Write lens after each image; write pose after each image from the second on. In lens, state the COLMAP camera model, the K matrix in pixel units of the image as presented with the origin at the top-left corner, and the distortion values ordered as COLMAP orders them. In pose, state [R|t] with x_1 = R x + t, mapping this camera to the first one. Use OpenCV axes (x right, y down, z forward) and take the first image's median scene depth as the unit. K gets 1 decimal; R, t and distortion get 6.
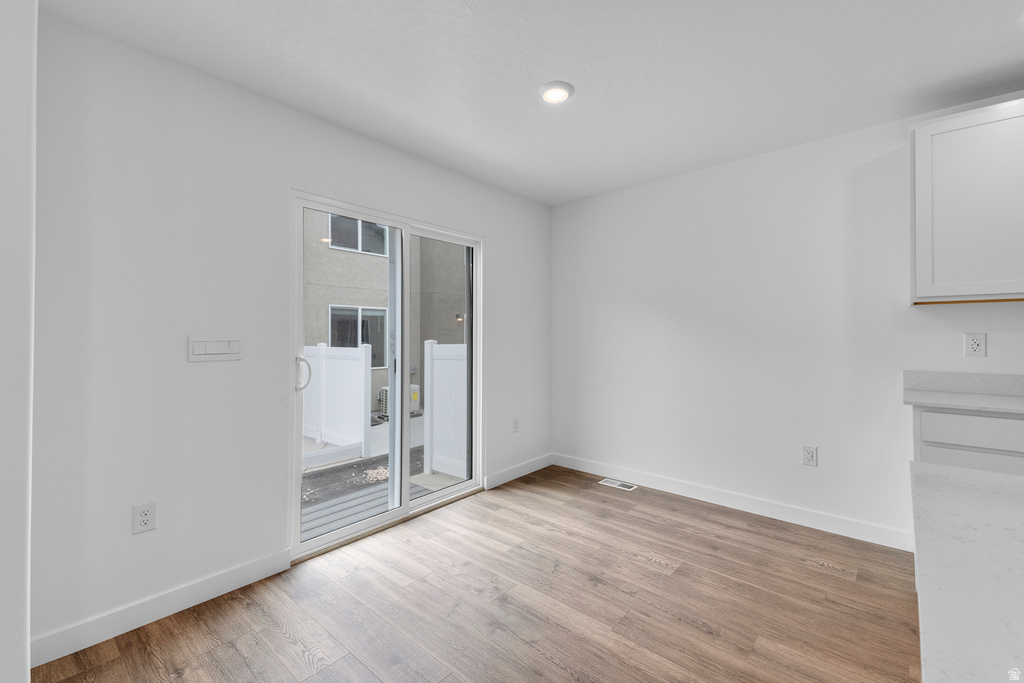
lens RADIAL K [[439.2, 0, 506.8], [0, 439.2, 333.2], [0, 0, 1]] dist [0.042859, -0.005234]
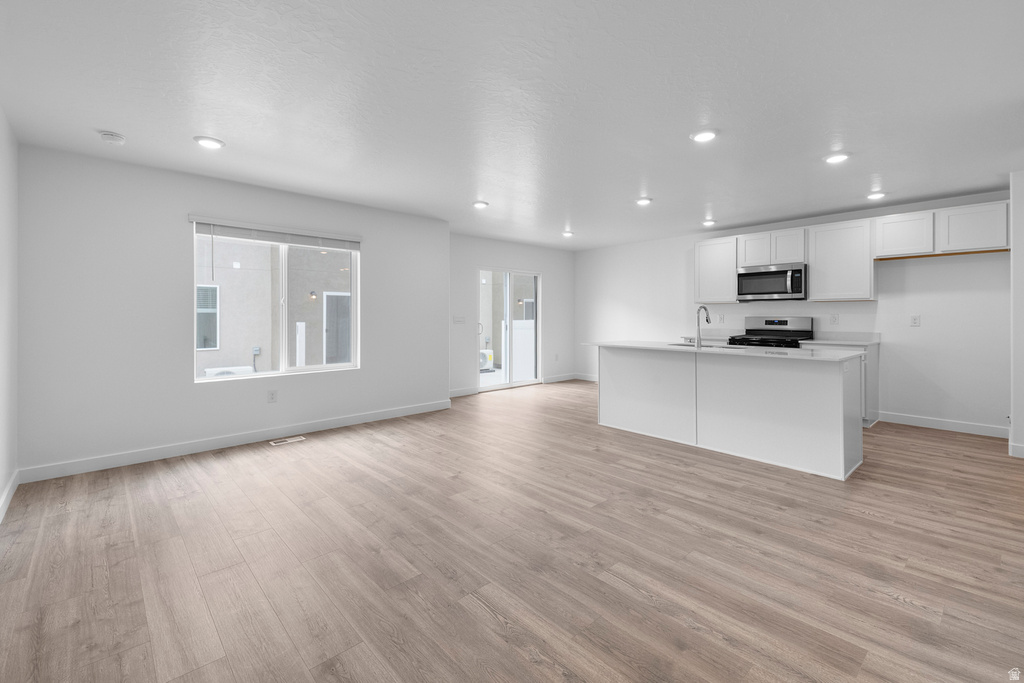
lens RADIAL K [[439.2, 0, 498.4], [0, 439.2, 315.8], [0, 0, 1]] dist [0.042859, -0.005234]
pose [[0.990729, -0.002065, -0.135837, 0.044464], [0.003116, 0.999967, 0.007526, -0.017233], [0.135817, -0.007880, 0.990703, -1.737991]]
